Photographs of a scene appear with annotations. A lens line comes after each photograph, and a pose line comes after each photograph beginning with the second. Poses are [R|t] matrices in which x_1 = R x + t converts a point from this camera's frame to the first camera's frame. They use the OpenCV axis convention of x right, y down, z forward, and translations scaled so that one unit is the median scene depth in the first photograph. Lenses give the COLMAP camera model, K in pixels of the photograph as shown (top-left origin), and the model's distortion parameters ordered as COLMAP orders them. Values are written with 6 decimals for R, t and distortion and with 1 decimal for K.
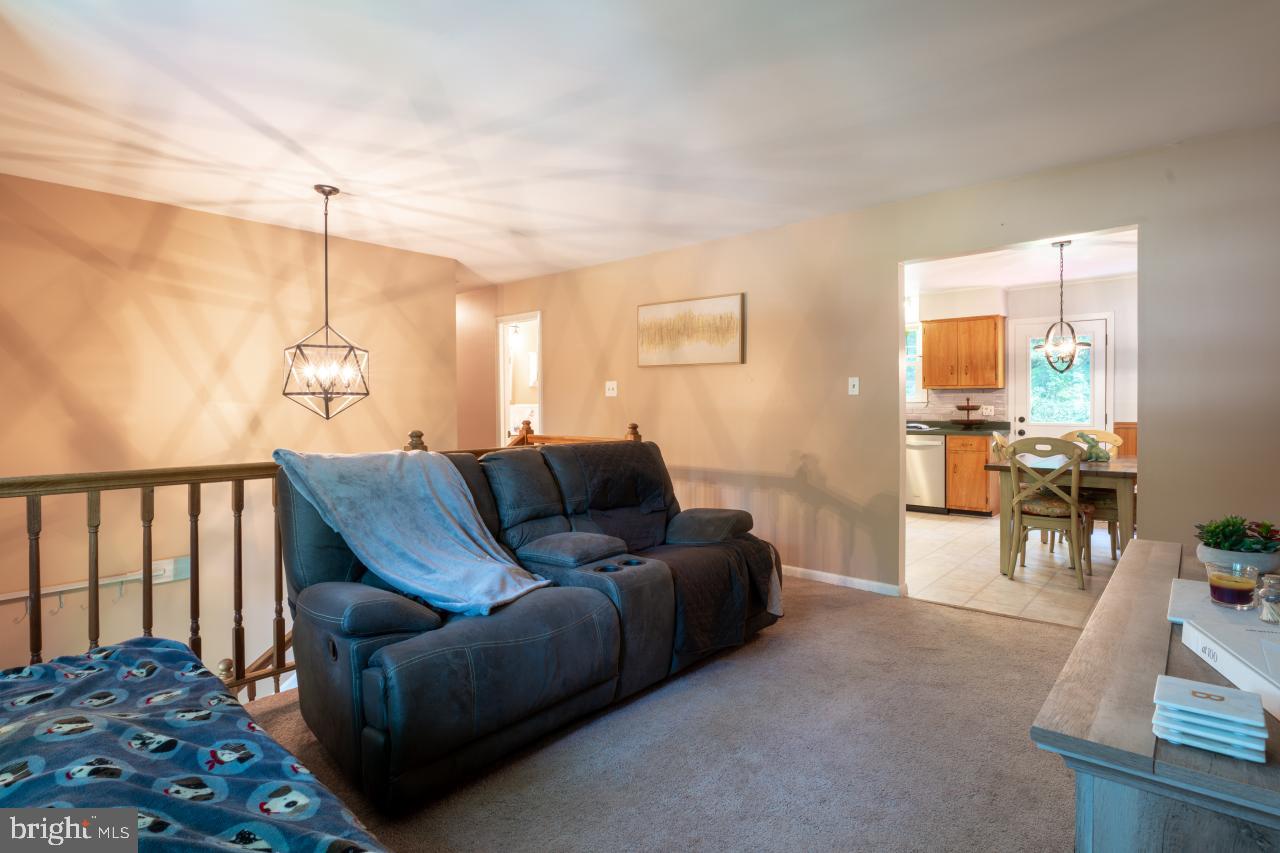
lens RADIAL K [[680.8, 0, 645.1], [0, 680.8, 423.8], [0, 0, 1]] dist [0.006465, 0.000719]
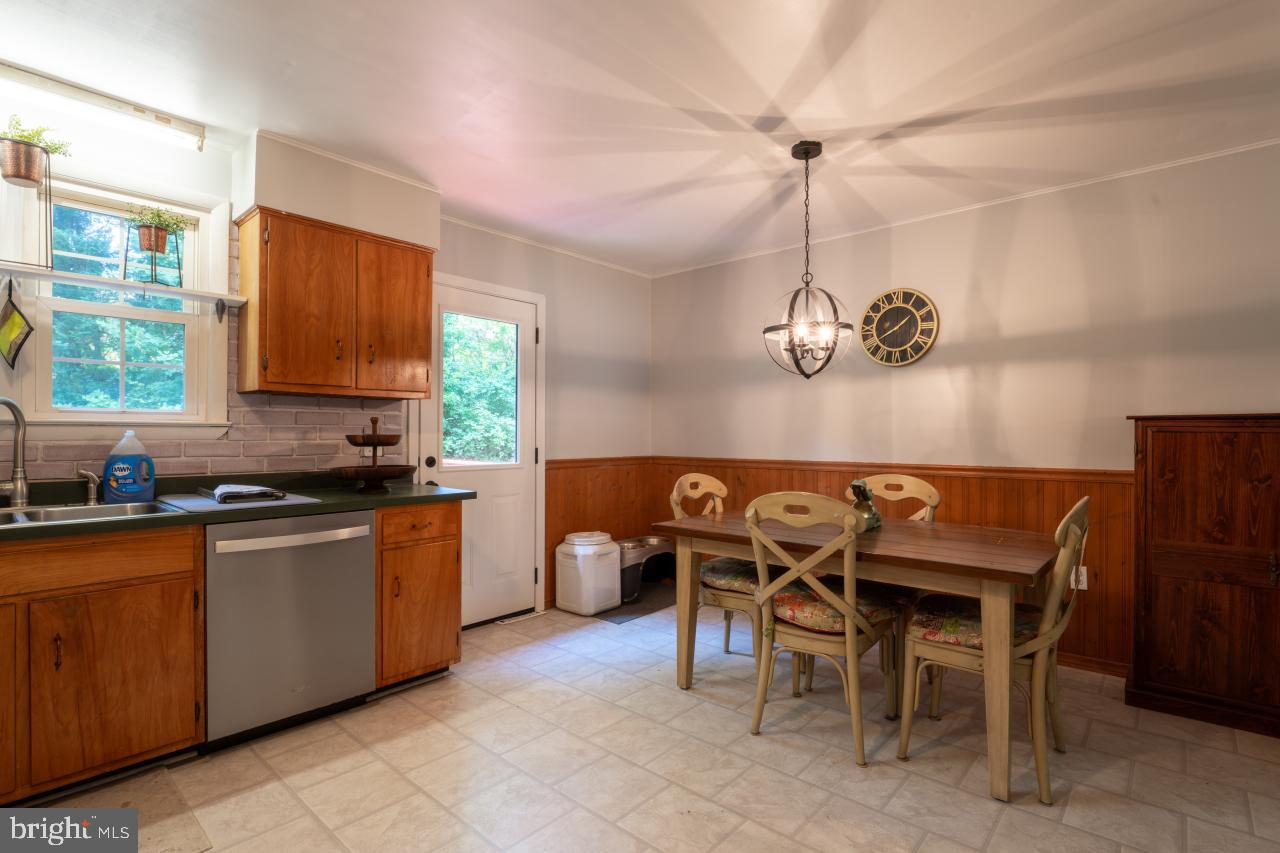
lens RADIAL K [[606.0, 0, 643.4], [0, 606.0, 430.3], [0, 0, 1]] dist [-0.004699, -0.000678]
pose [[0.008883, 0.009489, 0.999916, 0.084549], [0.022160, 0.999708, -0.009684, -0.022280], [-0.999715, 0.022244, 0.008670, 0.832673]]
